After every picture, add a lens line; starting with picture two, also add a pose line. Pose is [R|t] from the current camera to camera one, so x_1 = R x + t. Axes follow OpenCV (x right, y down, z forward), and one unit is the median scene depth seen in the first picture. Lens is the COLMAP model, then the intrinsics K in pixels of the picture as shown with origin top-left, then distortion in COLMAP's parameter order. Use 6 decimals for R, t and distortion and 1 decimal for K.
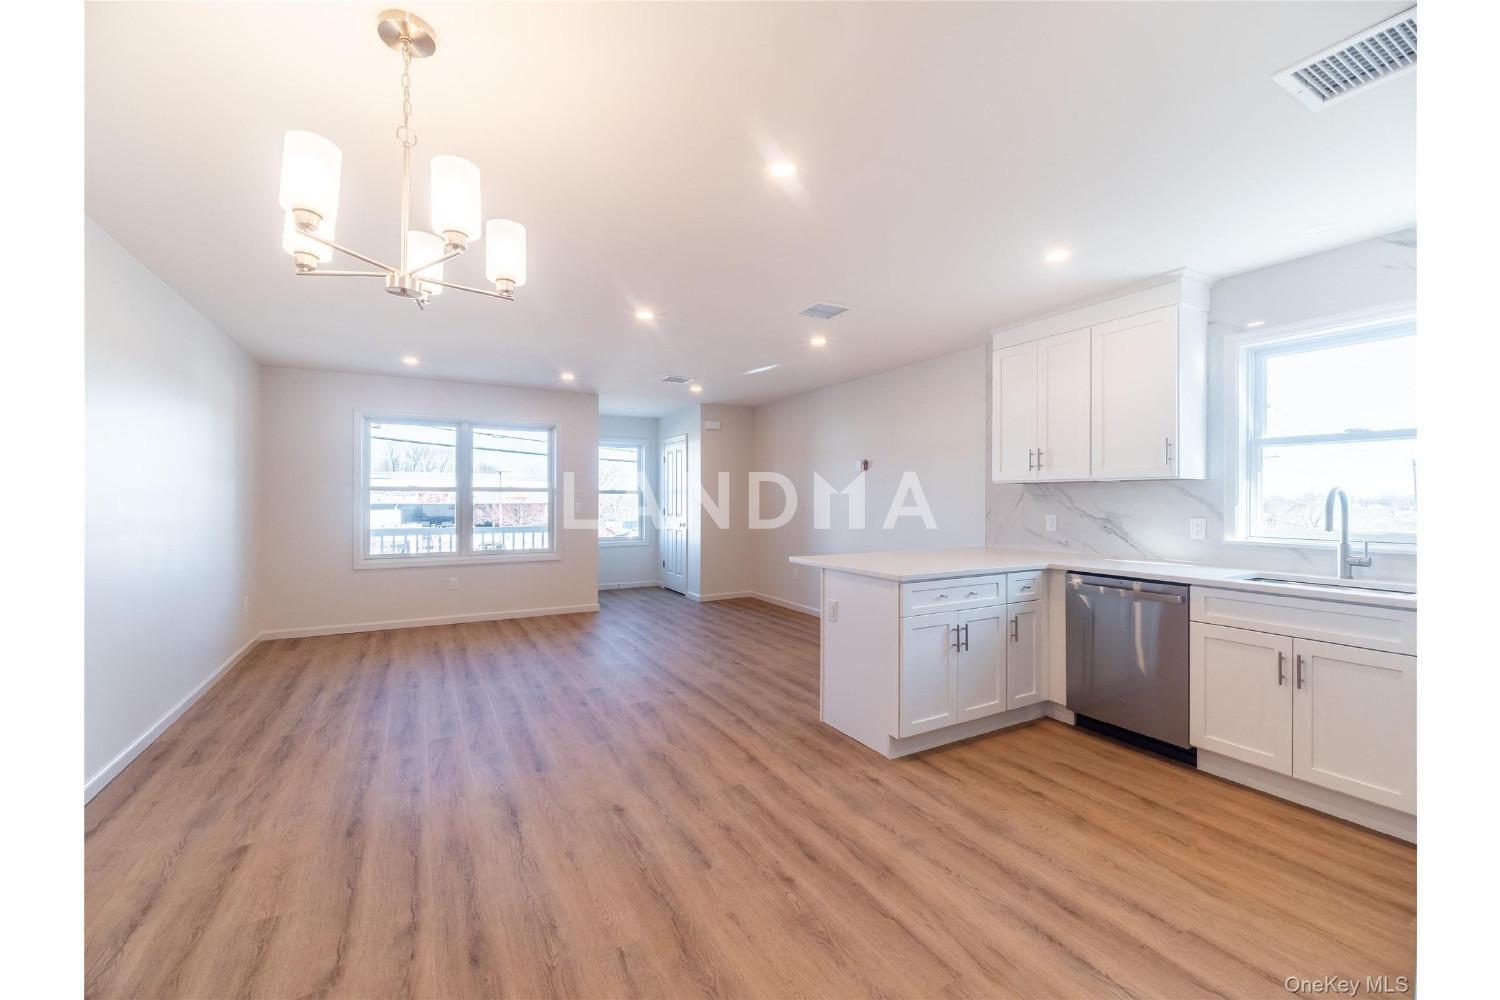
lens RADIAL K [[594.9, 0, 745.5], [0, 594.9, 499.9], [0, 0, 1]] dist [-0.002640, -0.000707]
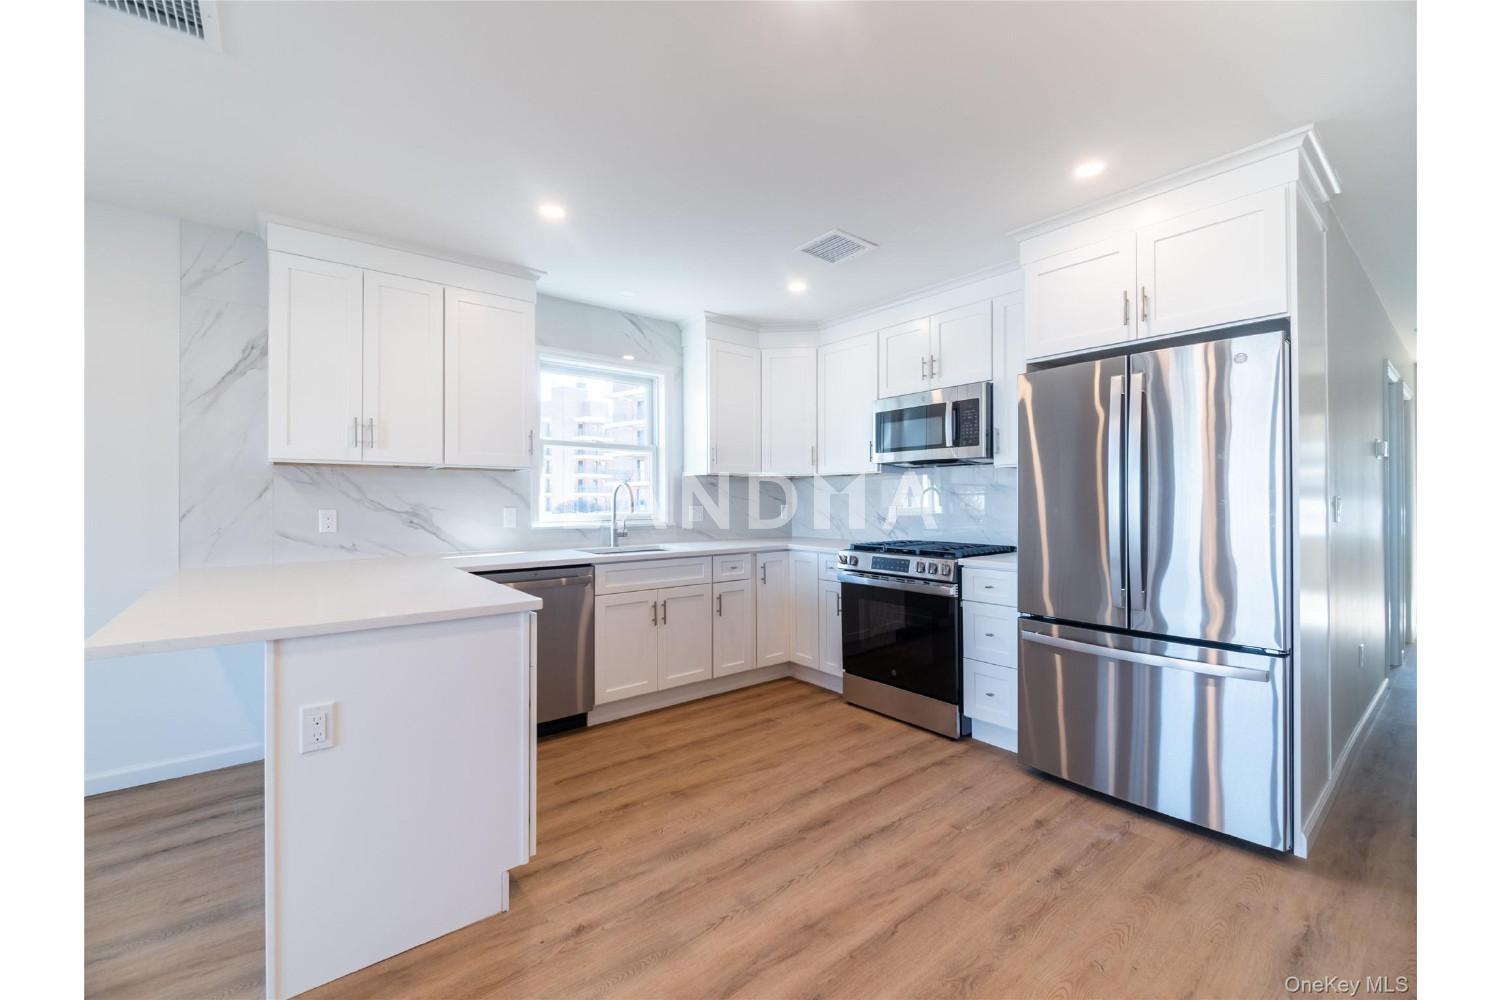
lens RADIAL K [[594.9, 0, 746.4], [0, 594.9, 497.2], [0, 0, 1]] dist [-0.002640, -0.000707]
pose [[-0.167693, 0.002919, 0.985835, -0.446928], [0.005311, 0.999984, -0.002058, 0.021218], [-0.985825, 0.004891, -0.167706, 0.973543]]
